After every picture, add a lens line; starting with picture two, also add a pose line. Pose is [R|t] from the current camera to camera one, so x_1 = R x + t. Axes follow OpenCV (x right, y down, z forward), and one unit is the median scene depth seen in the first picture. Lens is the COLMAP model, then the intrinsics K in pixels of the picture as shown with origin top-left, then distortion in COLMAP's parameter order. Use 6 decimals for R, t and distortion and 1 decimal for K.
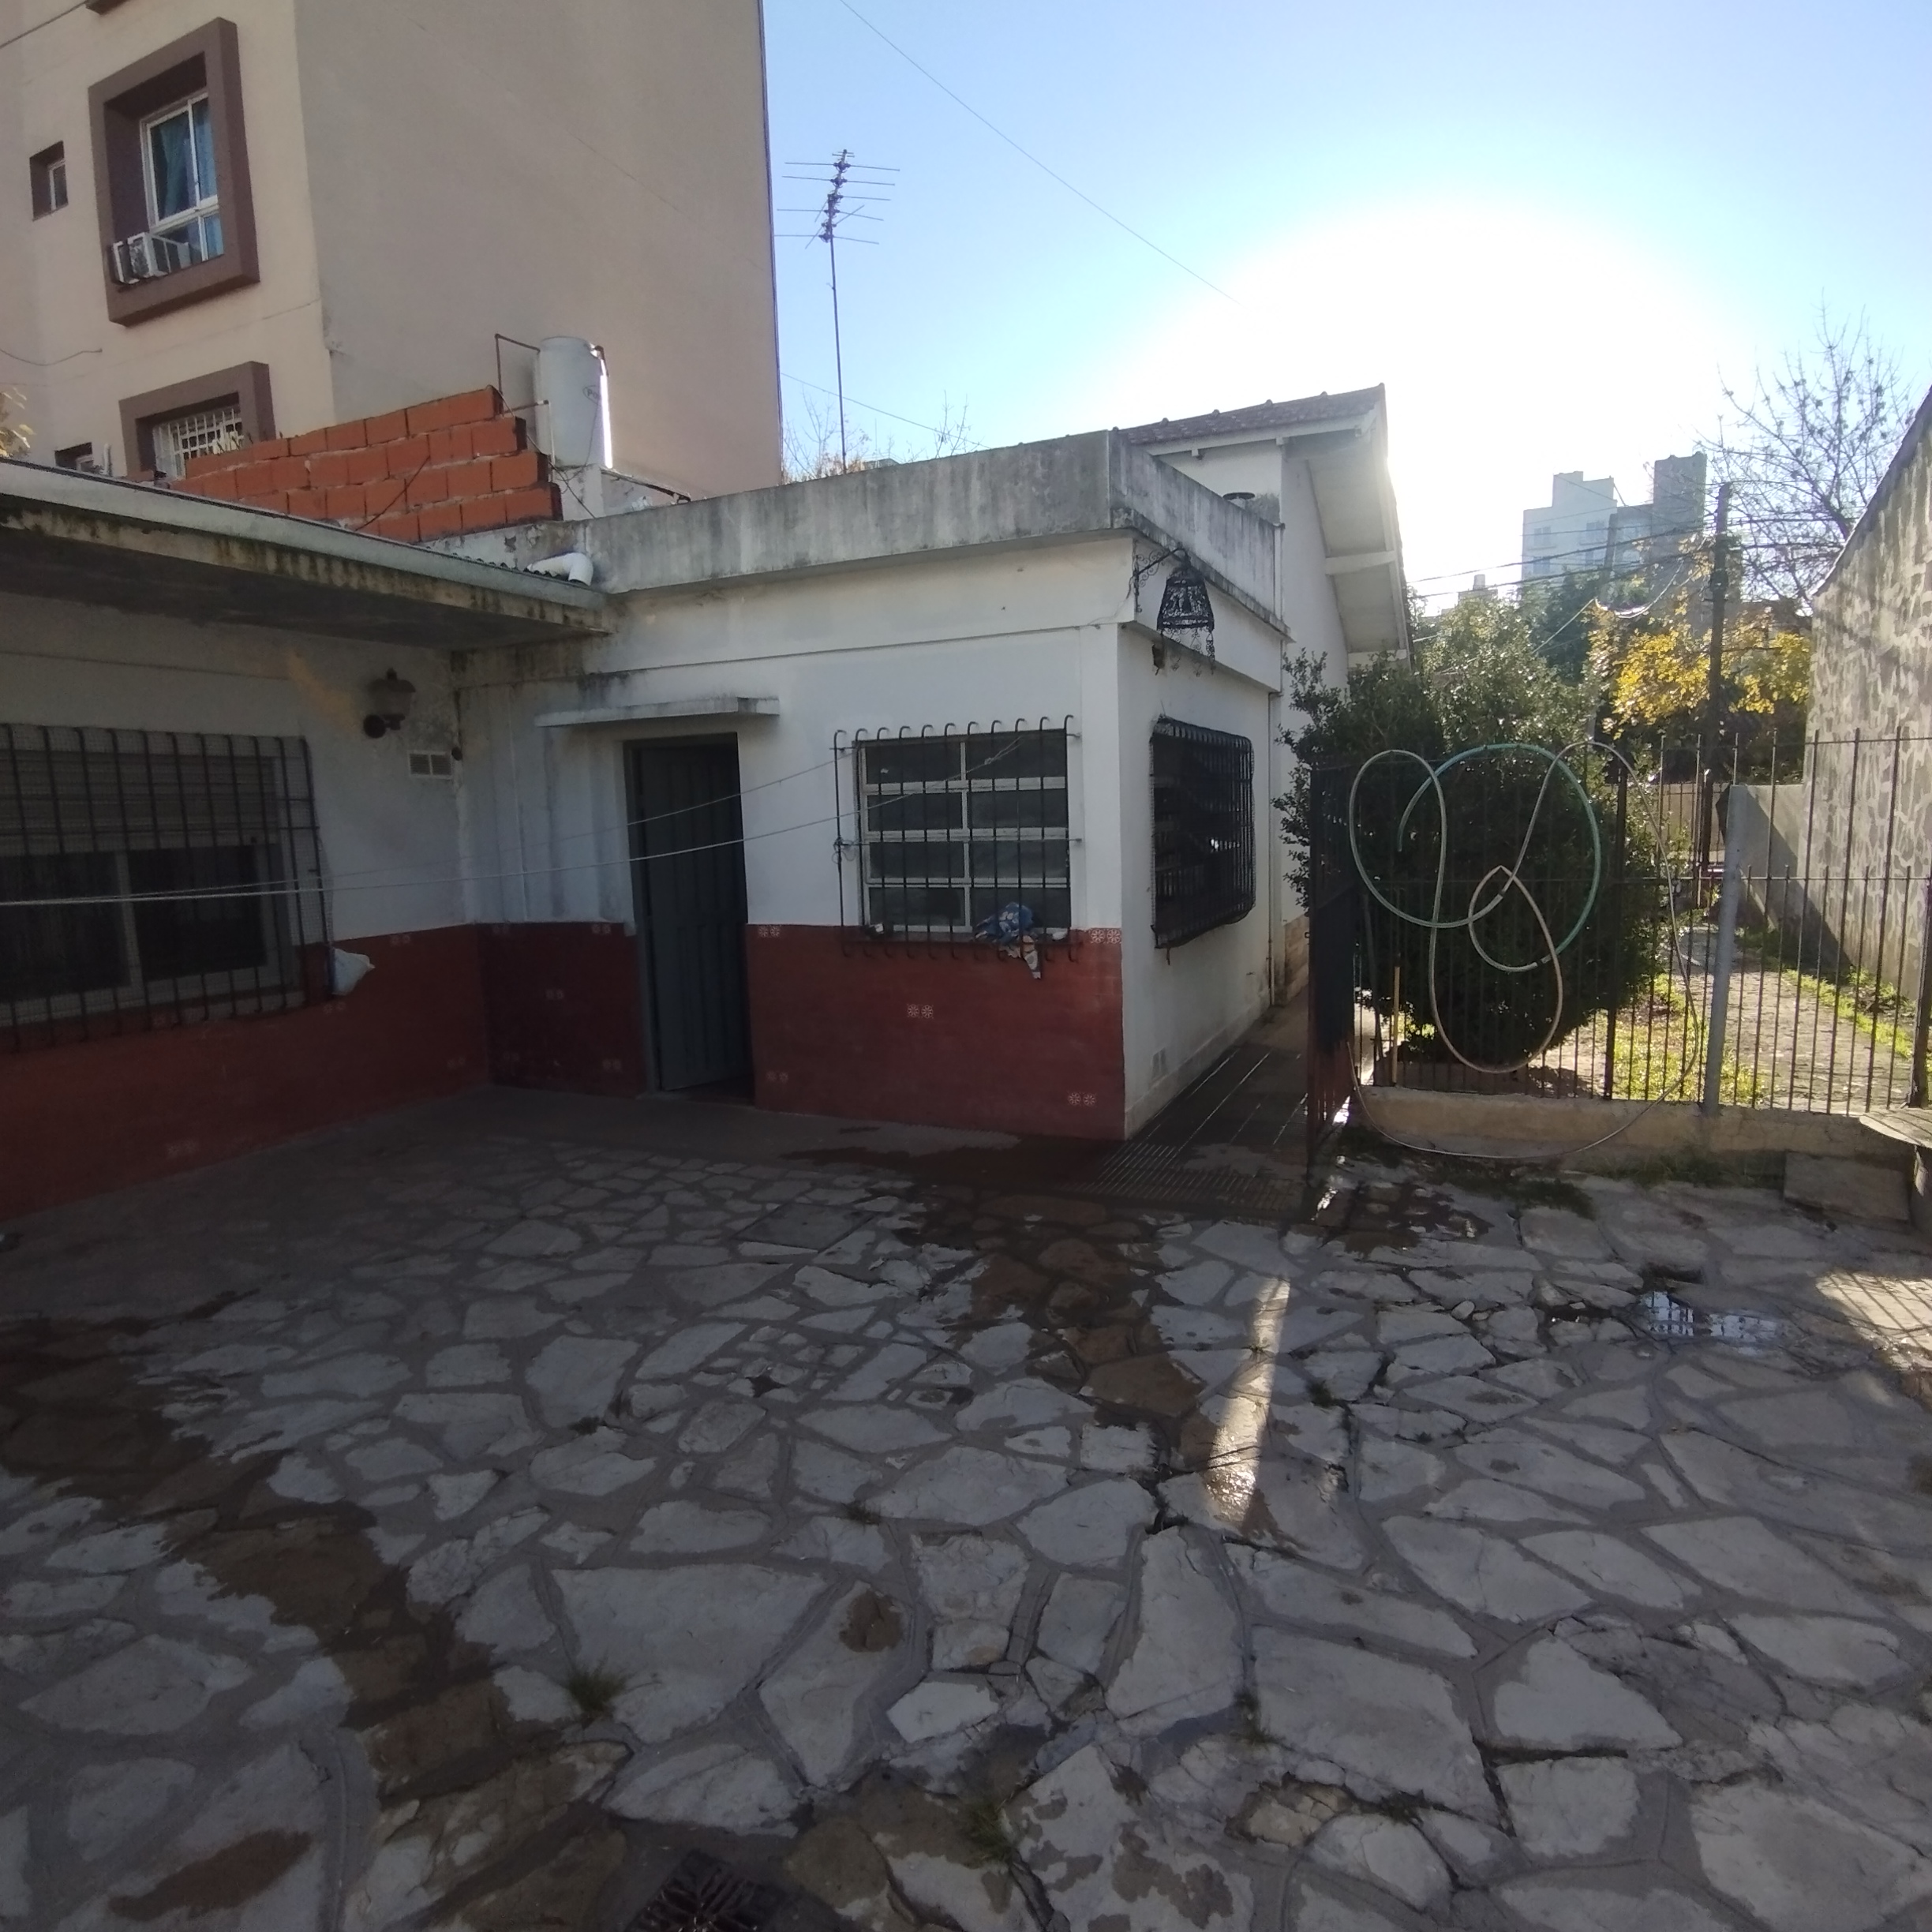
lens RADIAL K [[1189.0, 0, 976.3], [0, 1189.0, 933.3], [0, 0, 1]] dist [-0.051726, 0.037598]
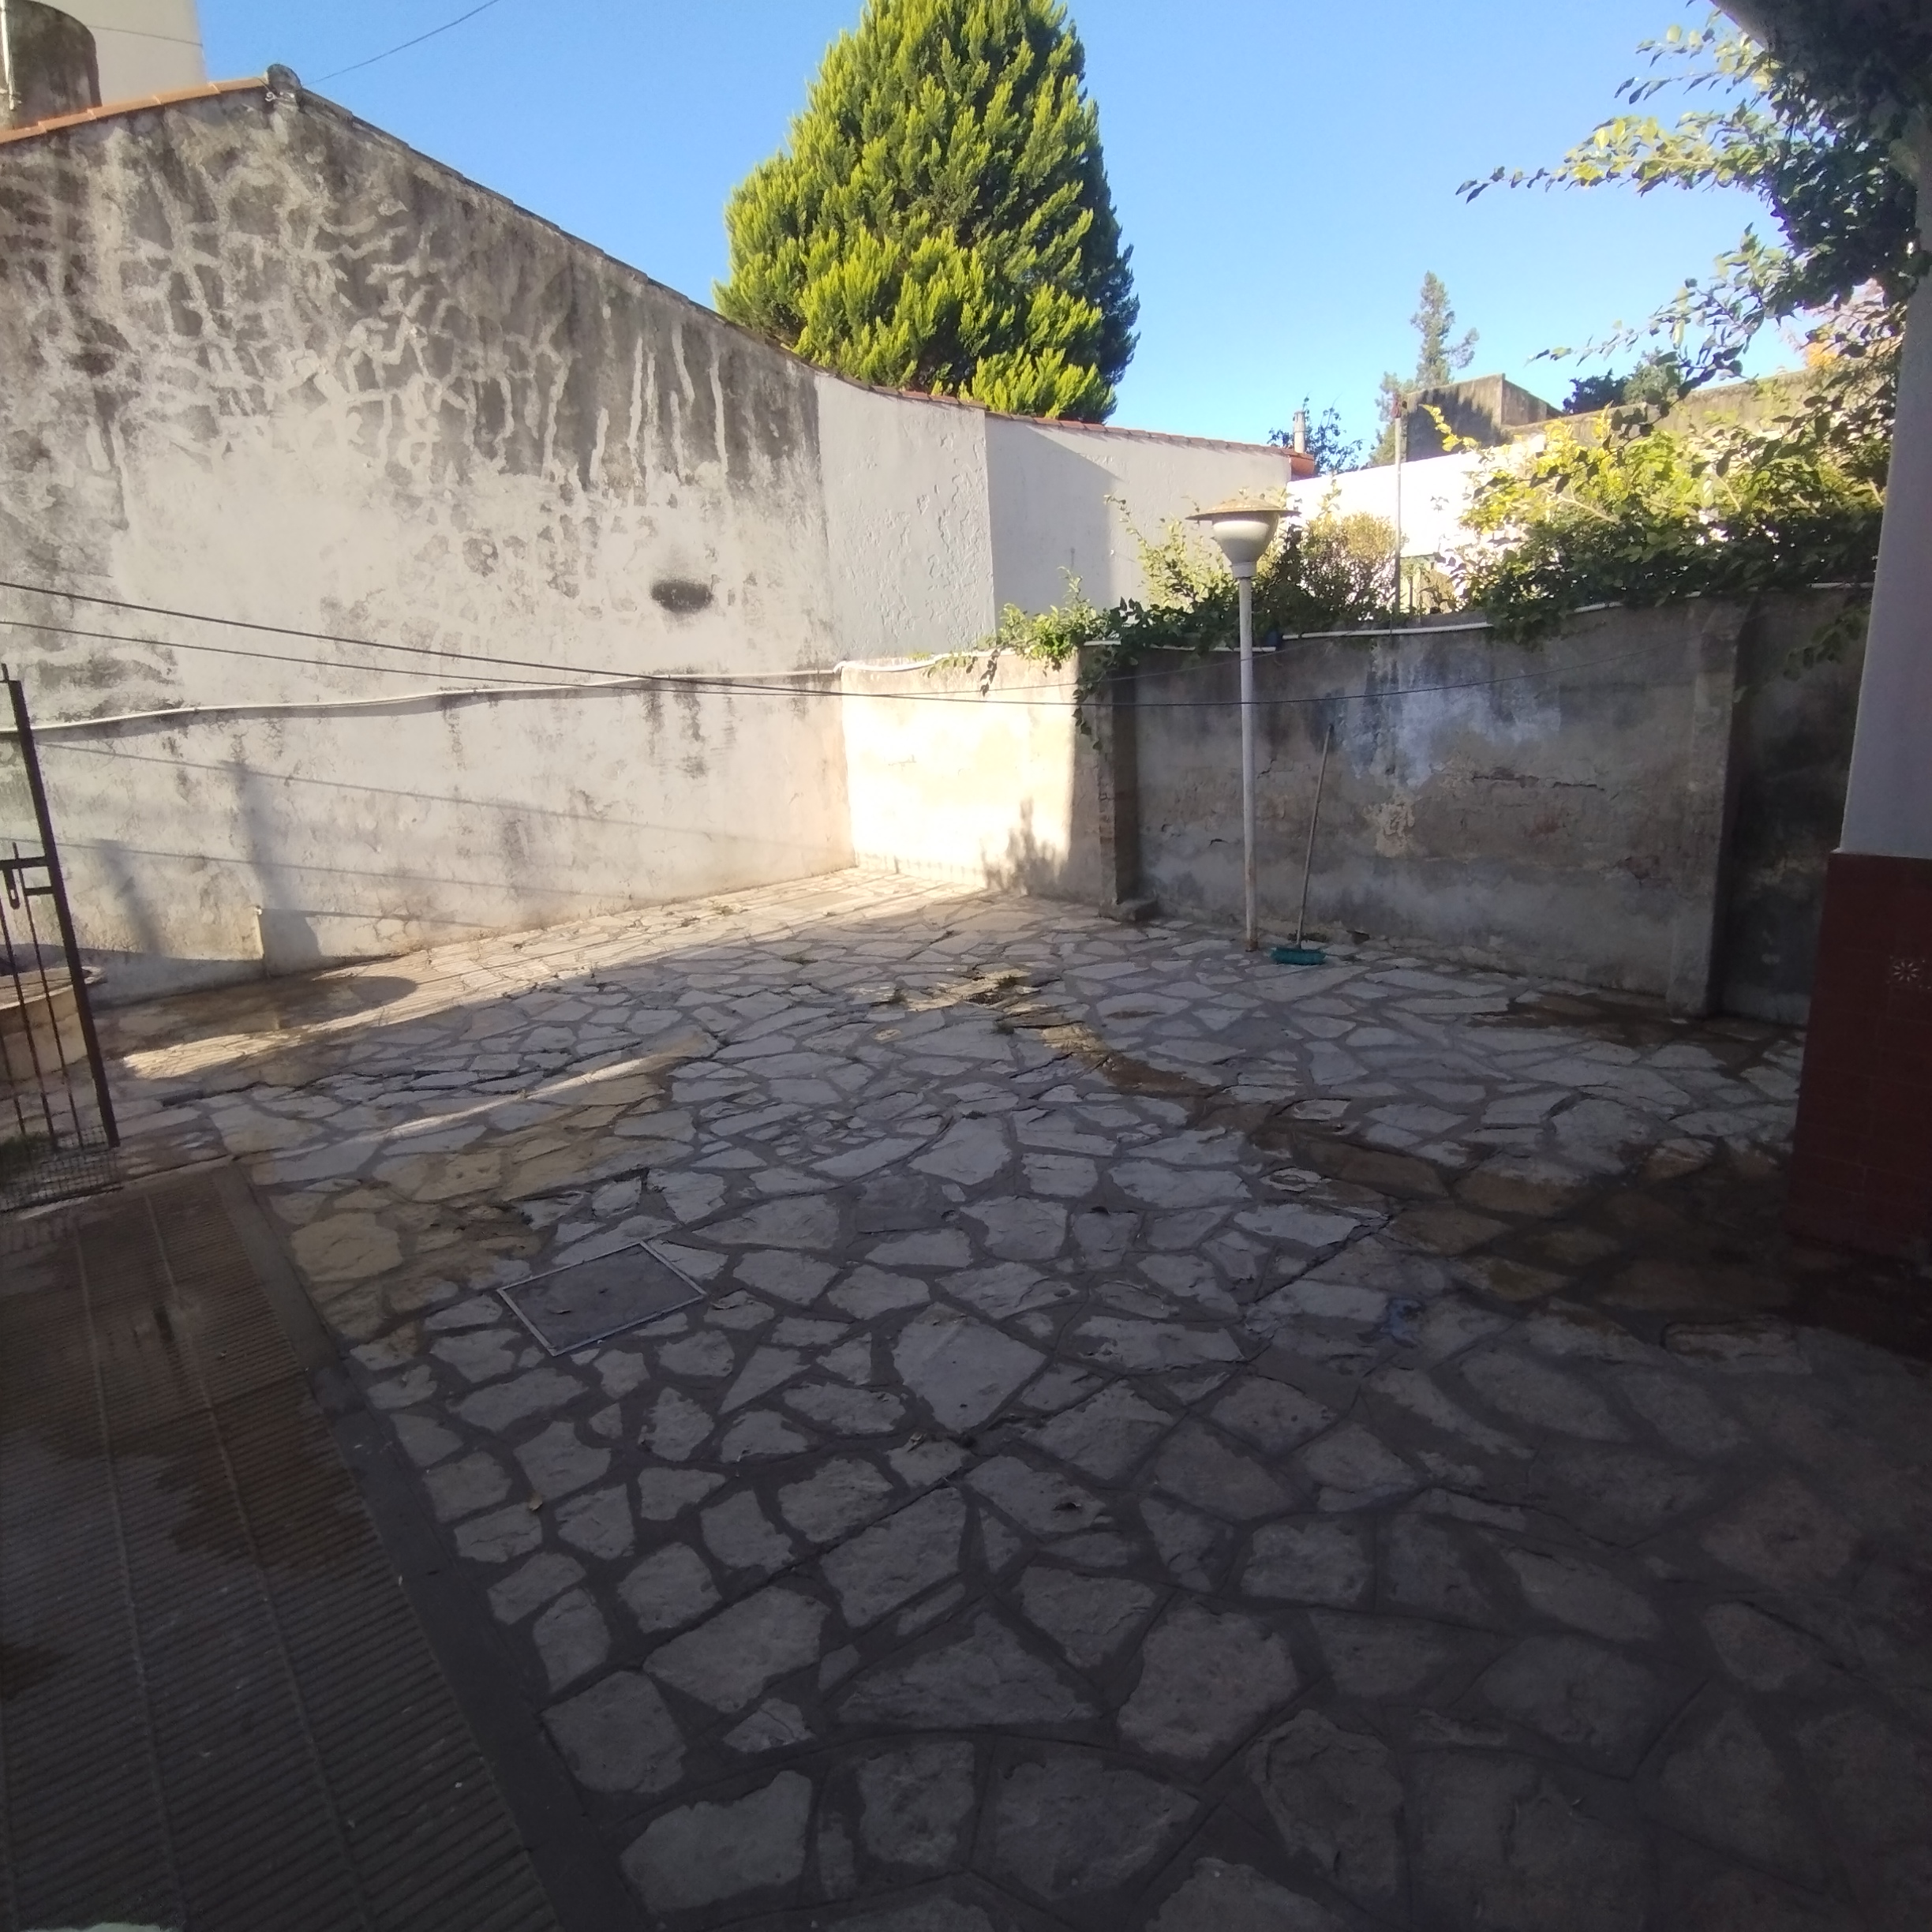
lens RADIAL K [[1189.0, 0, 972.8], [0, 1189.0, 955.8], [0, 0, 1]] dist [-0.051726, 0.037598]
pose [[-0.893085, -0.022657, 0.449318, -0.675451], [0.131524, 0.941950, 0.308921, -0.126064], [-0.430234, 0.334989, -0.838261, 1.500078]]
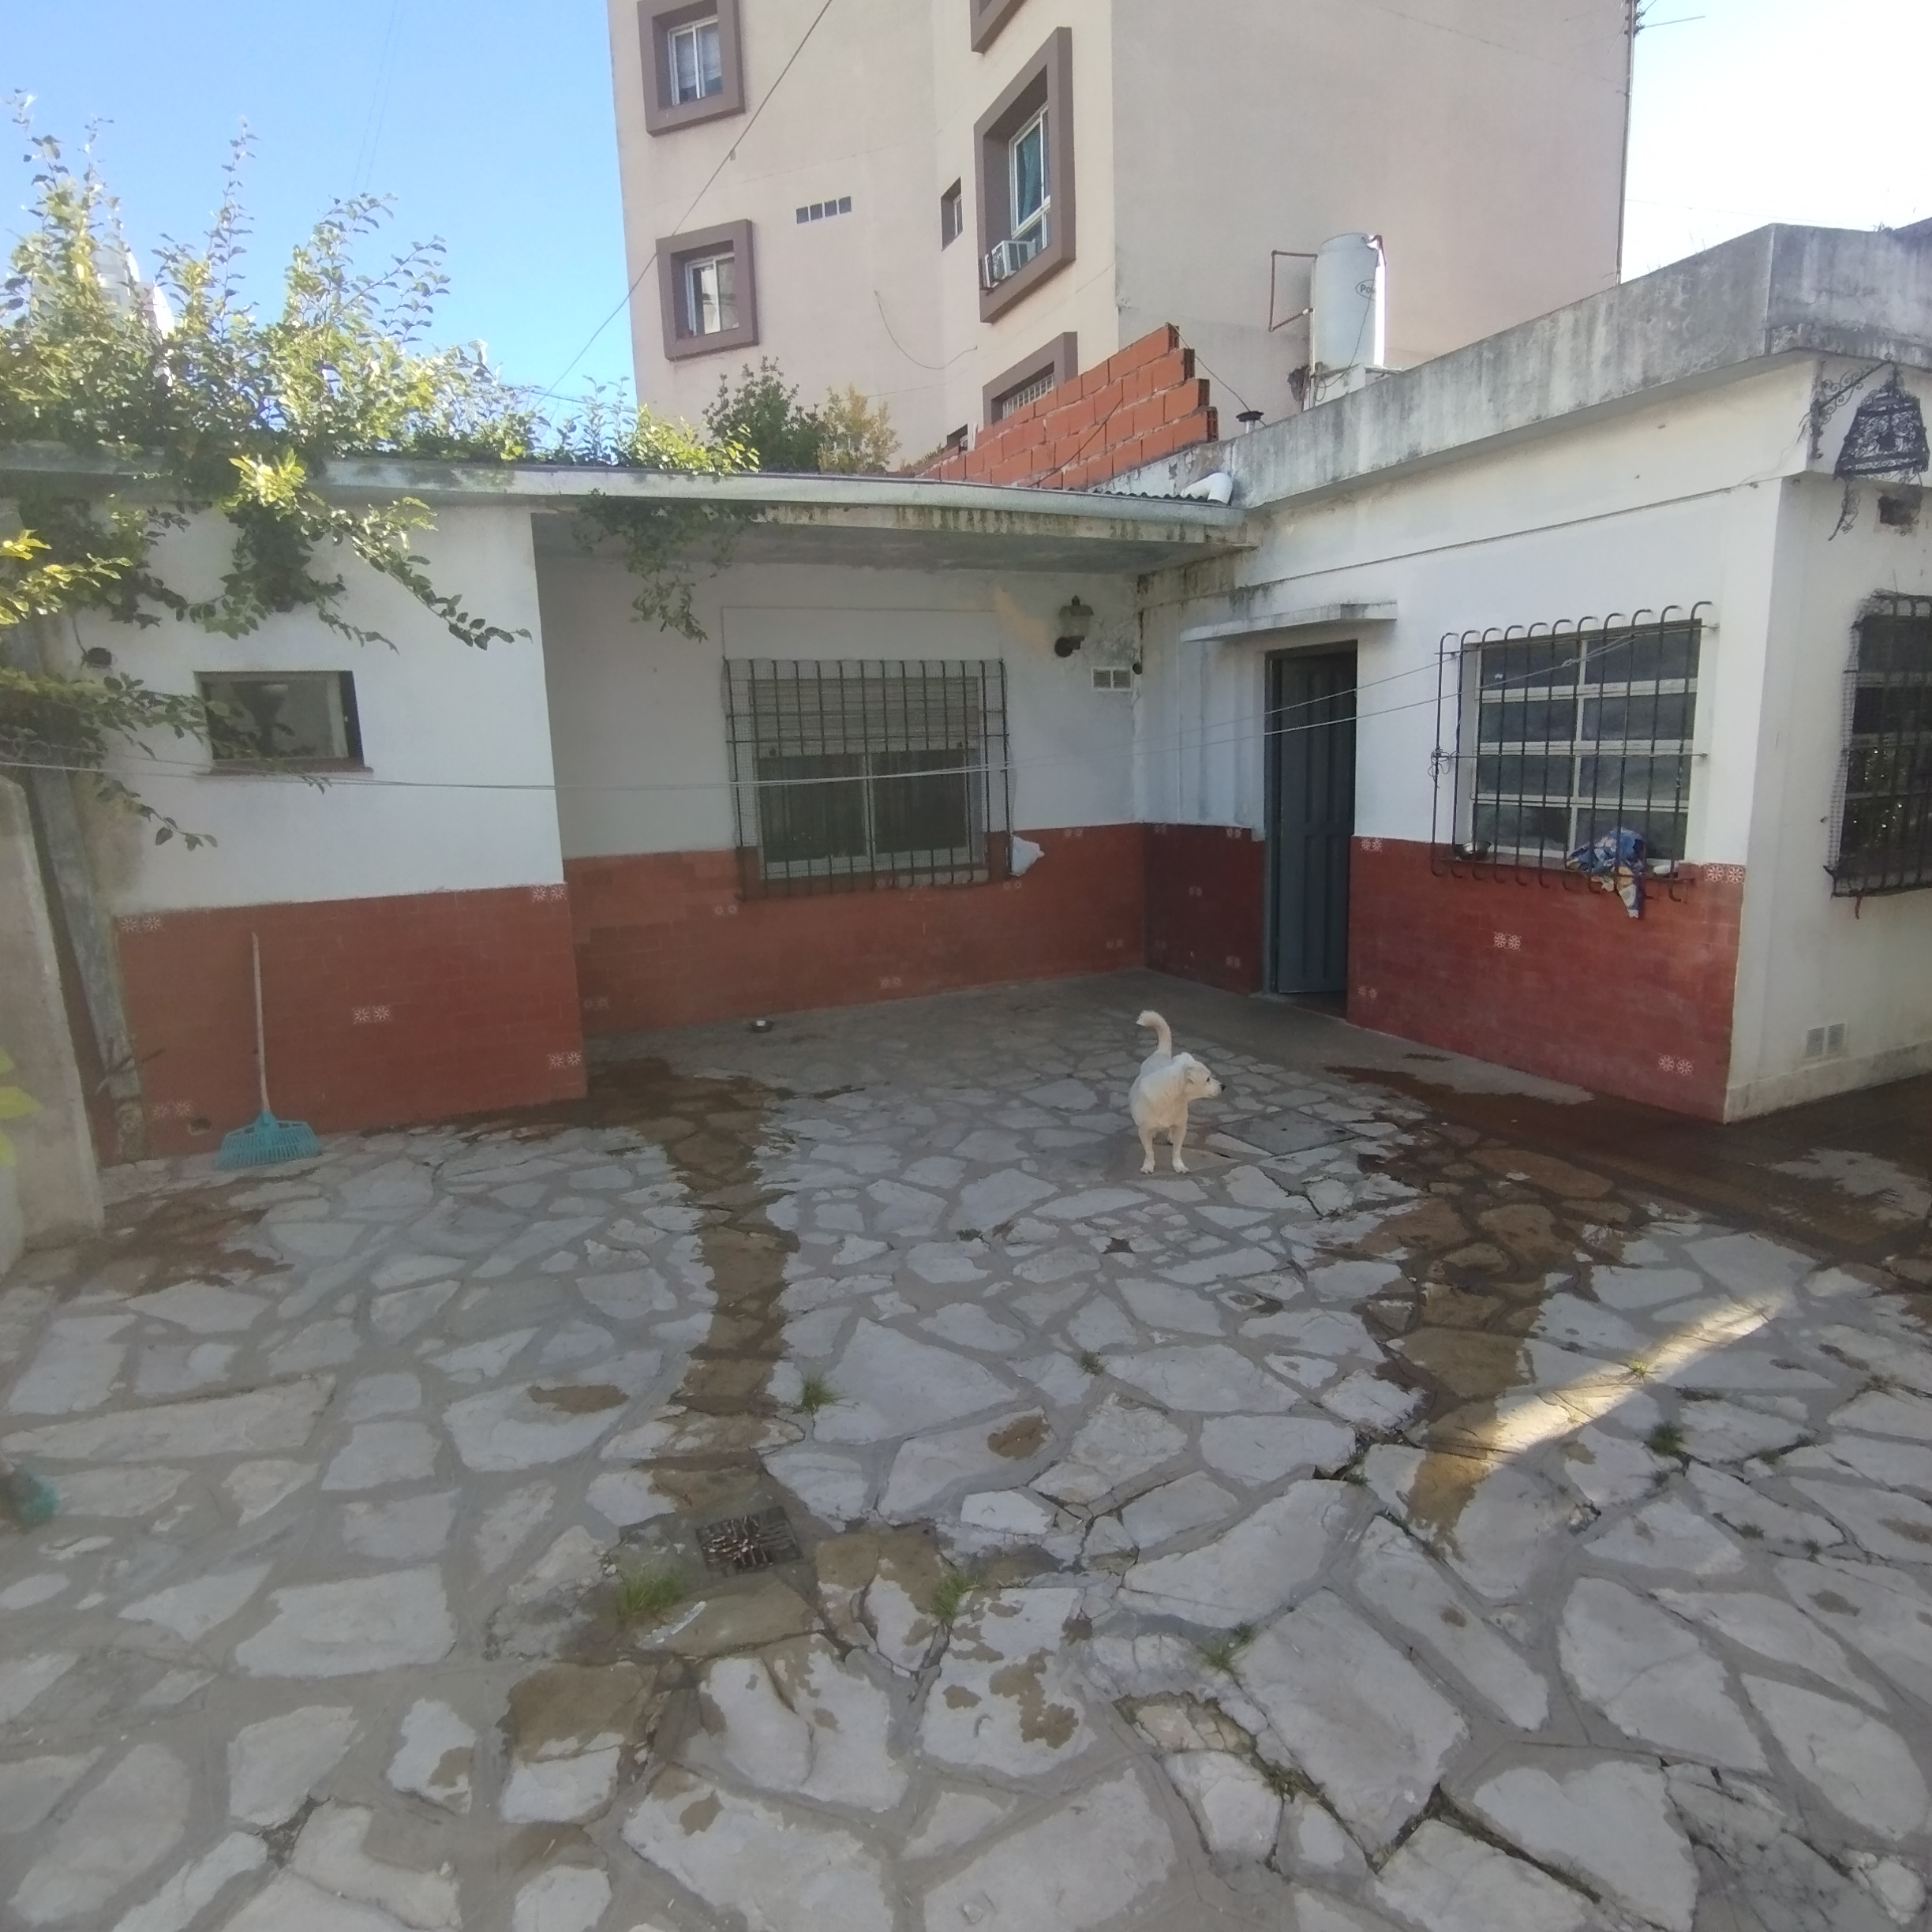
lens RADIAL K [[1189.0, 0, 958.8], [0, 1189.0, 935.3], [0, 0, 1]] dist [-0.051726, 0.037598]
pose [[0.754787, 0.108560, -0.646925, 0.302554], [-0.057150, 0.993343, 0.100014, -0.007658], [0.653476, -0.038518, 0.755966, 0.056028]]
